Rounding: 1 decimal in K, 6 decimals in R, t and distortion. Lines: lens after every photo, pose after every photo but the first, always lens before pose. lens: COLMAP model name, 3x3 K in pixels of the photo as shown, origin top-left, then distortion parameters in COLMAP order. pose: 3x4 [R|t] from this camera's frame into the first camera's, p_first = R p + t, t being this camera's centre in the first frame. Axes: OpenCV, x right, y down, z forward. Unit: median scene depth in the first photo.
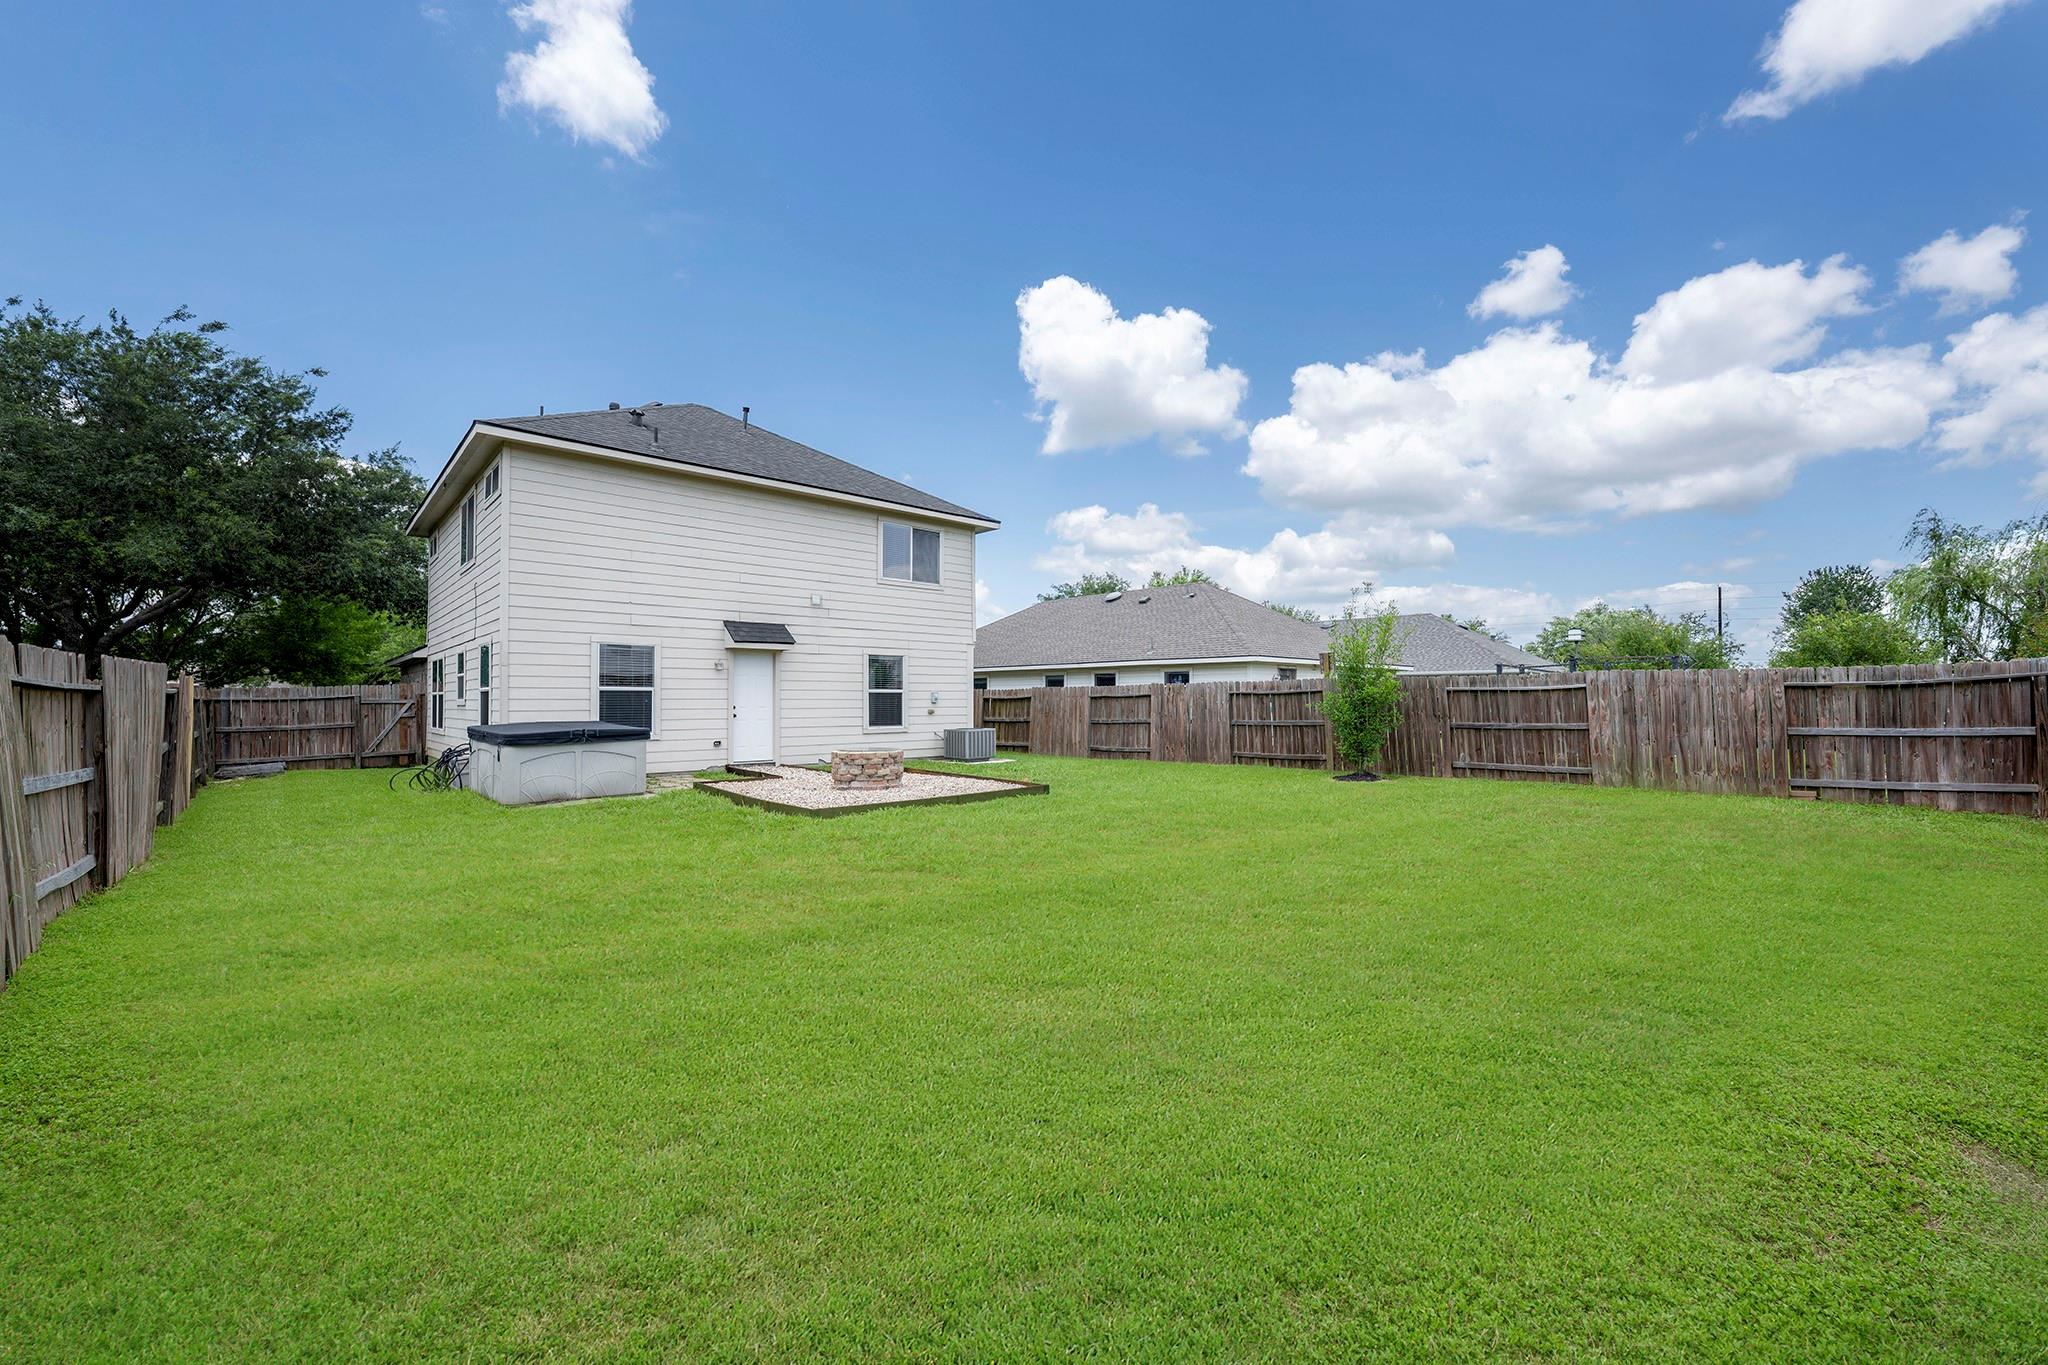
lens RADIAL K [[822.7, 0, 1024.4], [0, 822.7, 683.9], [0, 0, 1]] dist [-0.000591, 0.000045]
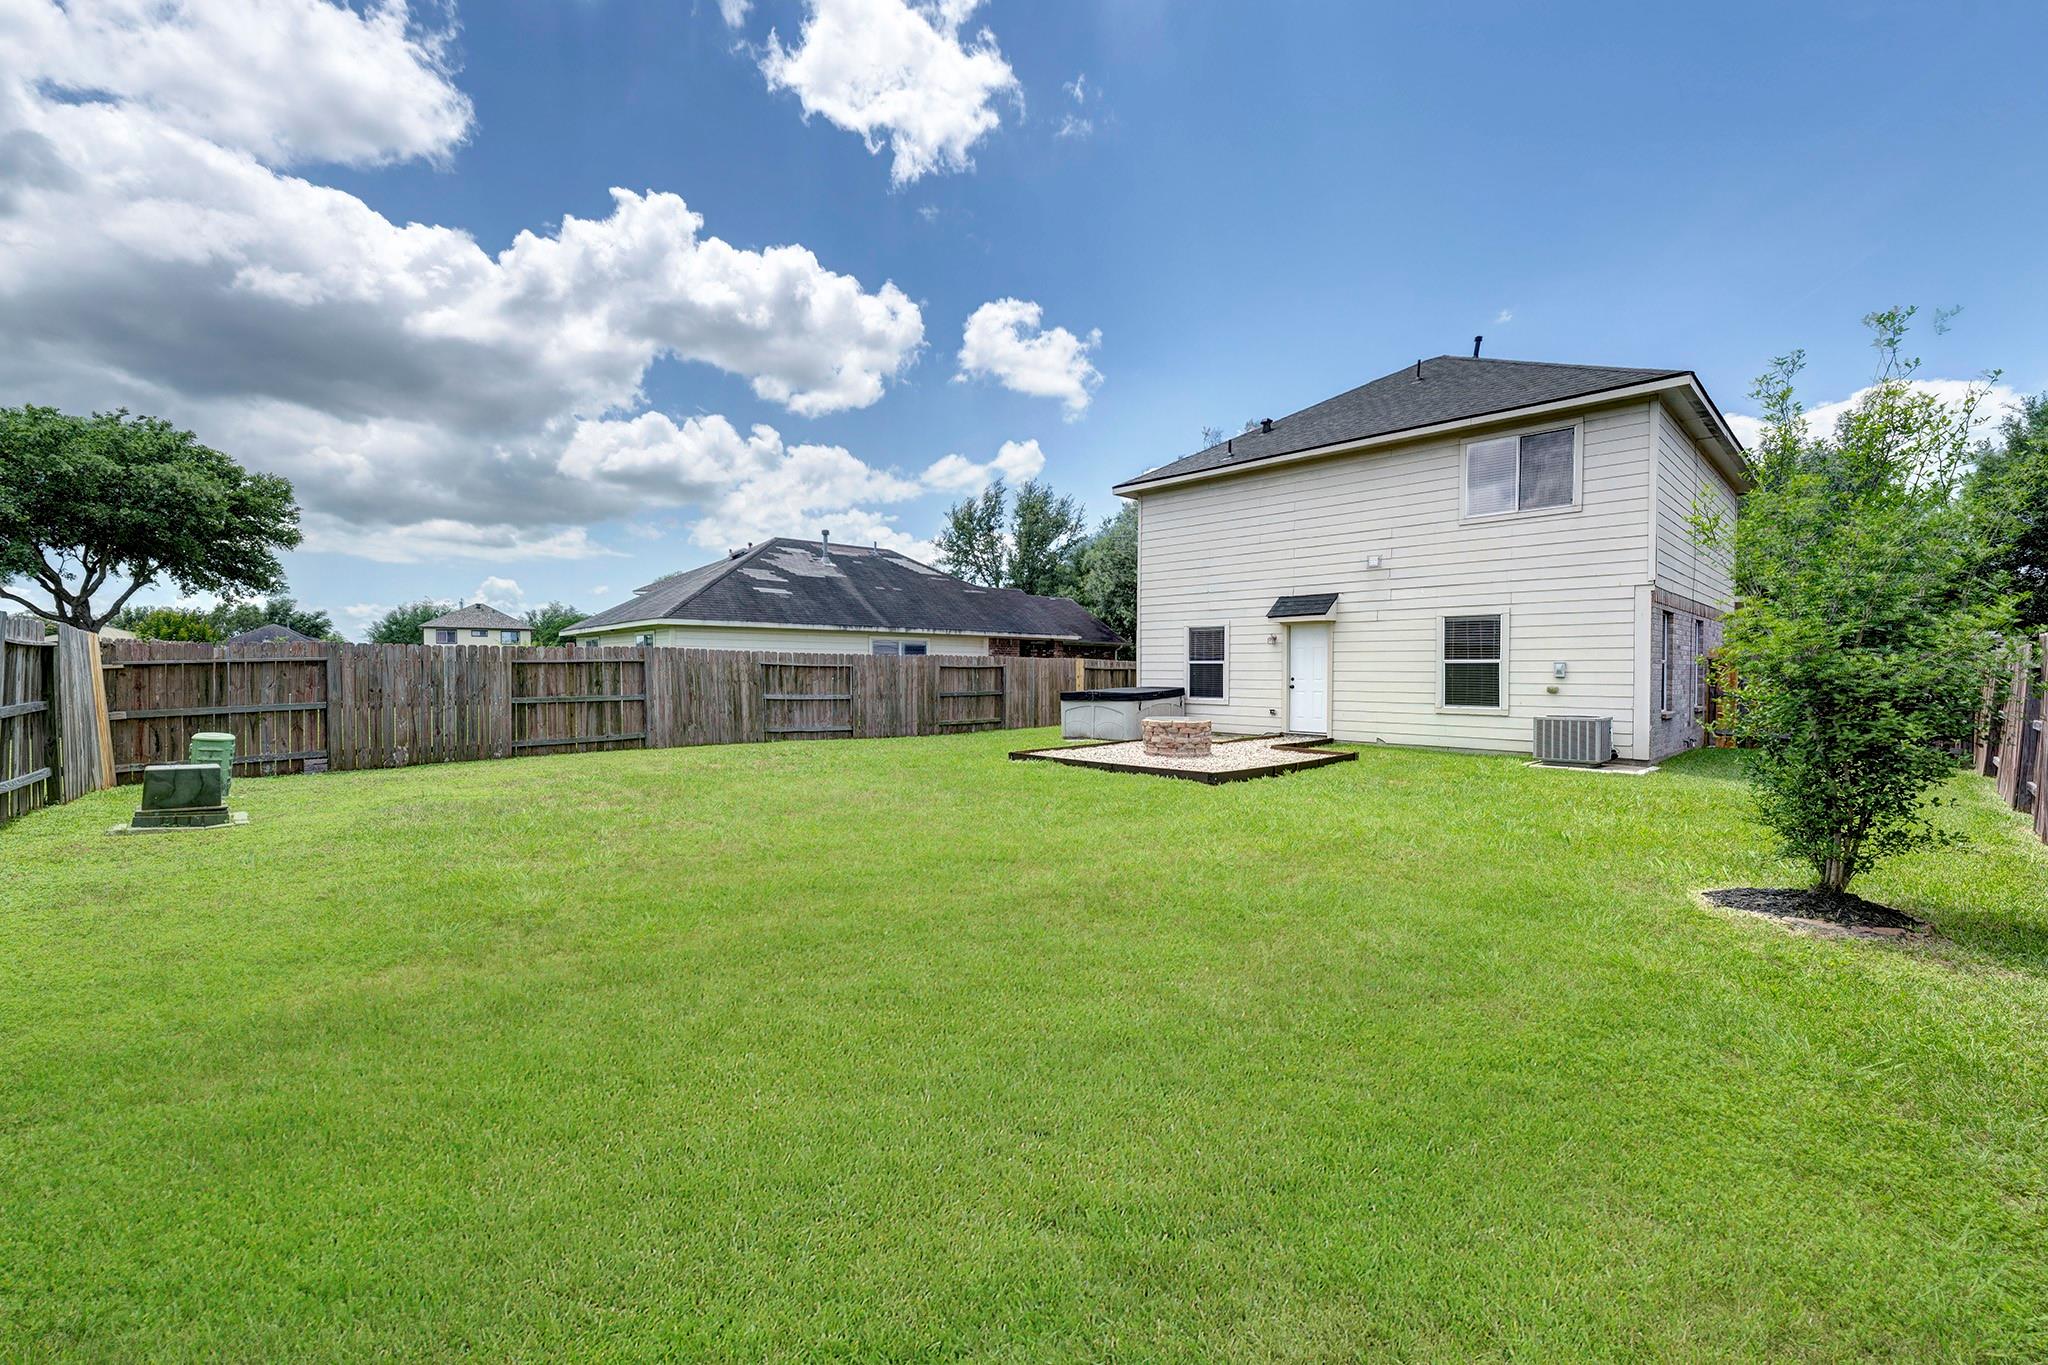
lens RADIAL K [[822.7, 0, 1015.1], [0, 822.7, 687.1], [0, 0, 1]] dist [-0.000591, 0.000045]
pose [[0.032914, 0.021445, -0.999228, 0.631930], [0.015003, 0.999647, 0.021948, 0.009938], [0.999346, -0.015714, 0.032580, 0.569488]]
